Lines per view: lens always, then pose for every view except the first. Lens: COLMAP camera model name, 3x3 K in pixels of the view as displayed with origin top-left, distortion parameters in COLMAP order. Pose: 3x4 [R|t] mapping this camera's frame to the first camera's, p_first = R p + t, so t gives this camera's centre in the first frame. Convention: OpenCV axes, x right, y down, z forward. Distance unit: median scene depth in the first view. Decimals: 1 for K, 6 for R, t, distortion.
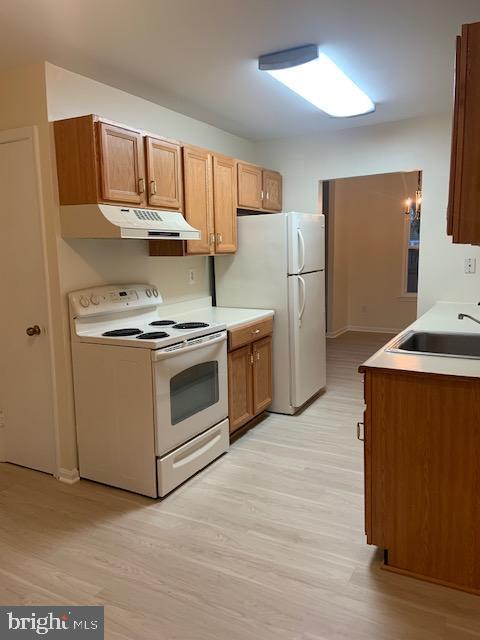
lens RADIAL K [[483.4, 0, 242.6], [0, 483.4, 315.5], [0, 0, 1]] dist [0.081825, -0.080946]
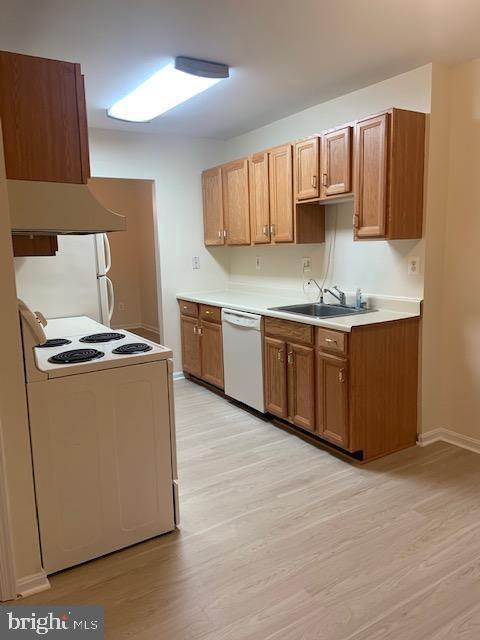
lens RADIAL K [[483.4, 0, 237.7], [0, 483.4, 313.2], [0, 0, 1]] dist [0.081825, -0.080946]
pose [[0.494436, -0.118997, 0.861030, -0.925577], [0.139568, 0.988600, 0.056482, -0.046228], [-0.857936, 0.092245, 0.505408, 0.473479]]
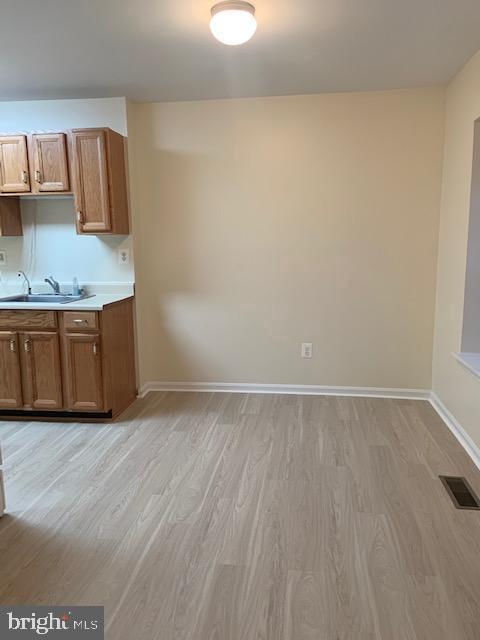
lens RADIAL K [[483.4, 0, 241.0], [0, 483.4, 322.7], [0, 0, 1]] dist [0.081825, -0.080946]
pose [[-0.349397, -0.131838, 0.927653, -1.225487], [0.147991, 0.969859, 0.193576, -0.073686], [-0.925214, 0.204920, -0.319355, 0.912803]]
